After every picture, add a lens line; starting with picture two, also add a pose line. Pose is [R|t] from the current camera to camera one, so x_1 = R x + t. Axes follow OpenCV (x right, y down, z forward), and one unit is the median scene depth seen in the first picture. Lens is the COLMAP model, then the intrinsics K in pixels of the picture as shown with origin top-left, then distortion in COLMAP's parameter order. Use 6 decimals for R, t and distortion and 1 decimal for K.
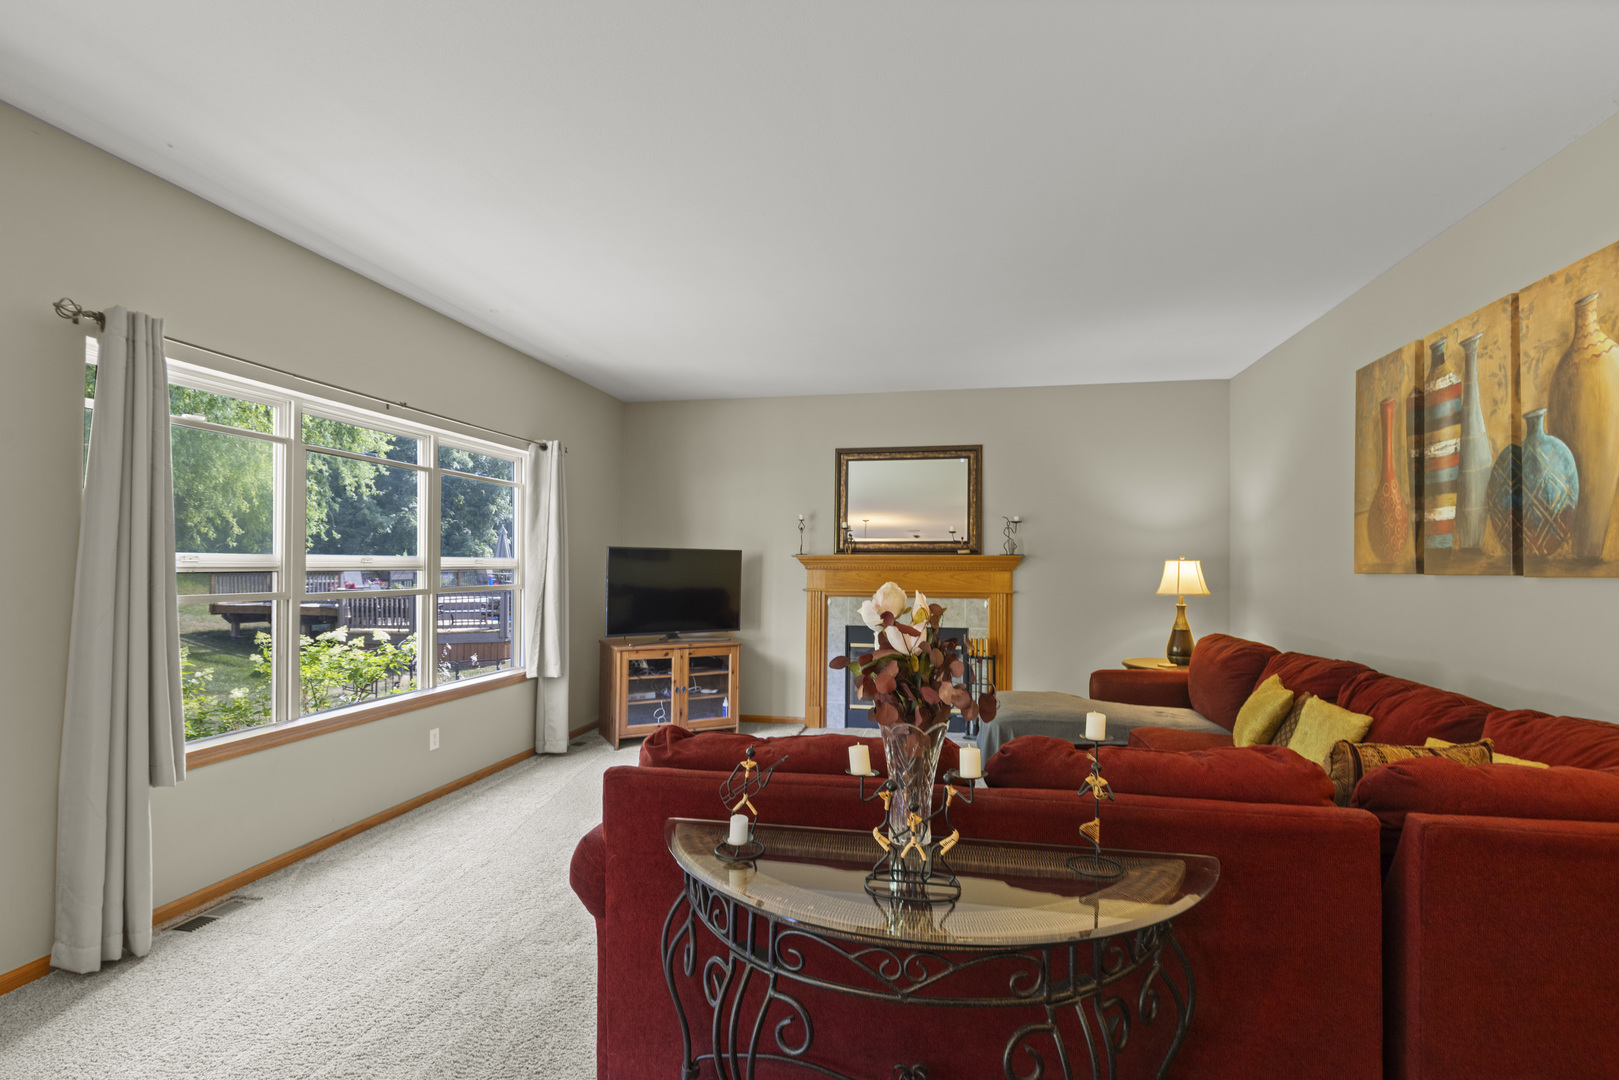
lens RADIAL K [[752.7, 0, 815.6], [0, 752.7, 553.0], [0, 0, 1]] dist [0.004057, -0.000035]
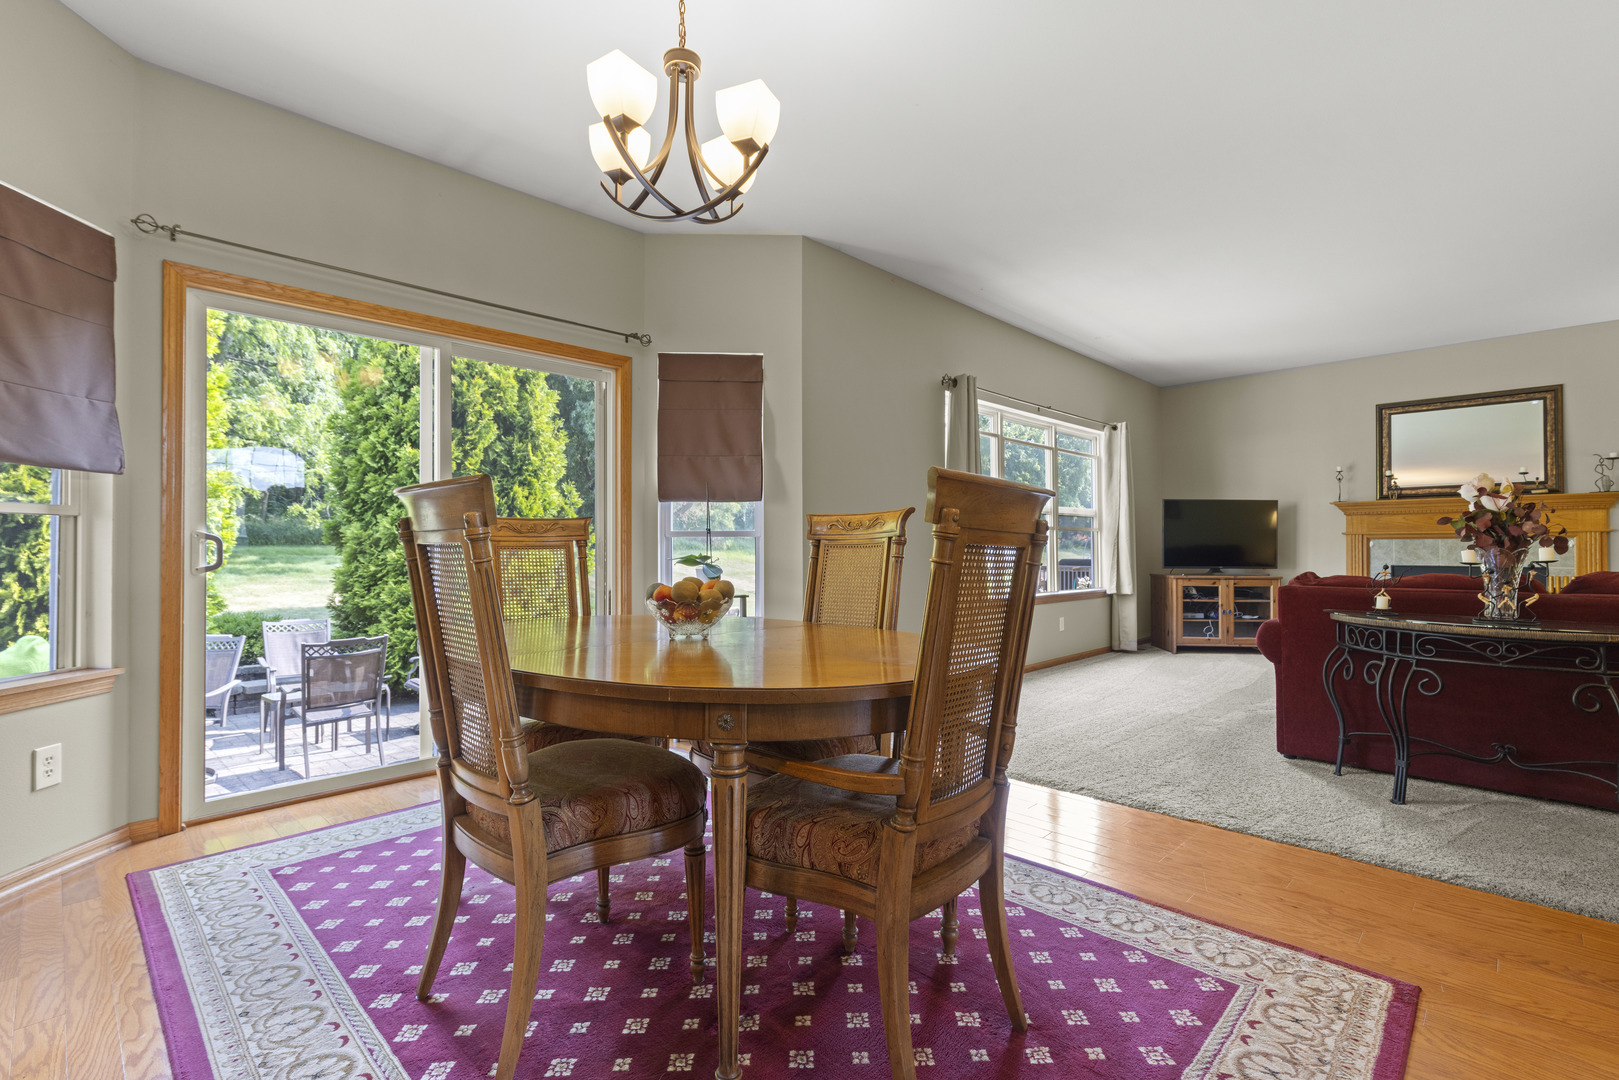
lens RADIAL K [[738.5, 0, 806.1], [0, 738.5, 534.2], [0, 0, 1]] dist [0.001823, 0.000455]
pose [[0.832685, -0.016983, -0.553486, -0.087290], [0.014885, 0.999855, -0.008286, 0.056926], [0.553547, -0.001339, 0.832817, -0.439189]]
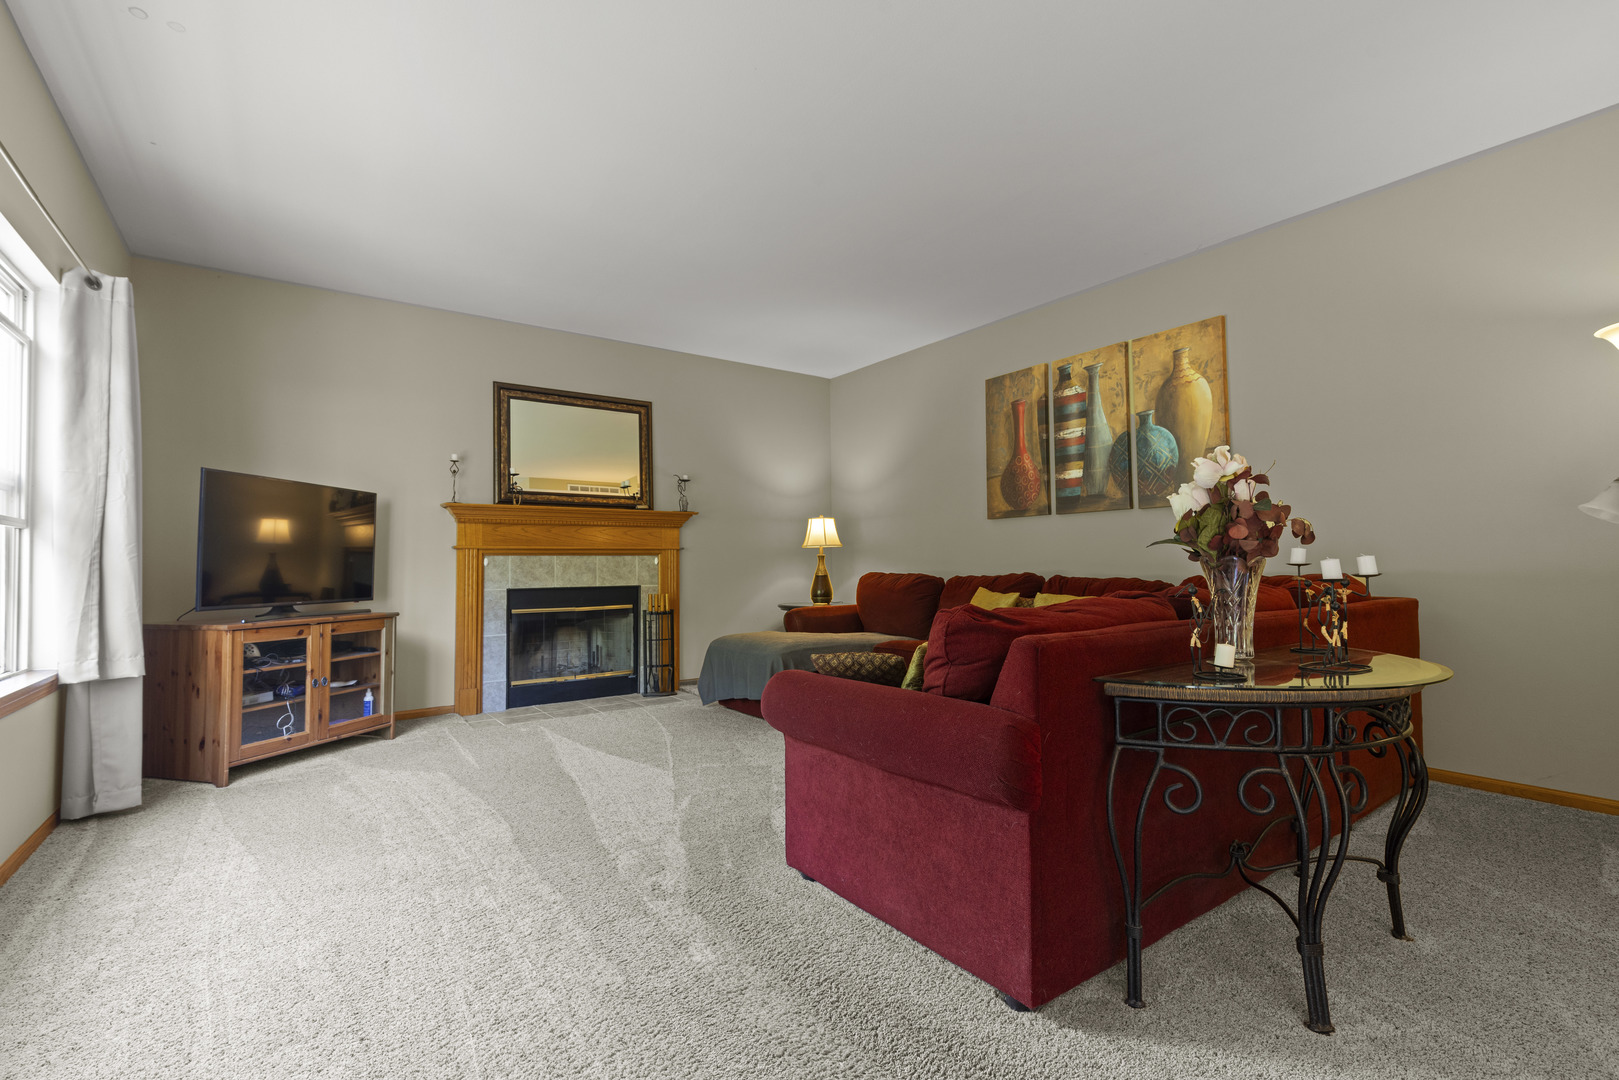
lens RADIAL K [[720.9, 0, 809.5], [0, 720.9, 540.0], [0, 0, 1]] dist [0.002404, -0.000096]
pose [[0.684503, 0.012475, 0.728903, -0.389562], [0.001994, 0.999818, -0.018985, 0.068511], [-0.729007, 0.014449, 0.684353, 0.224925]]
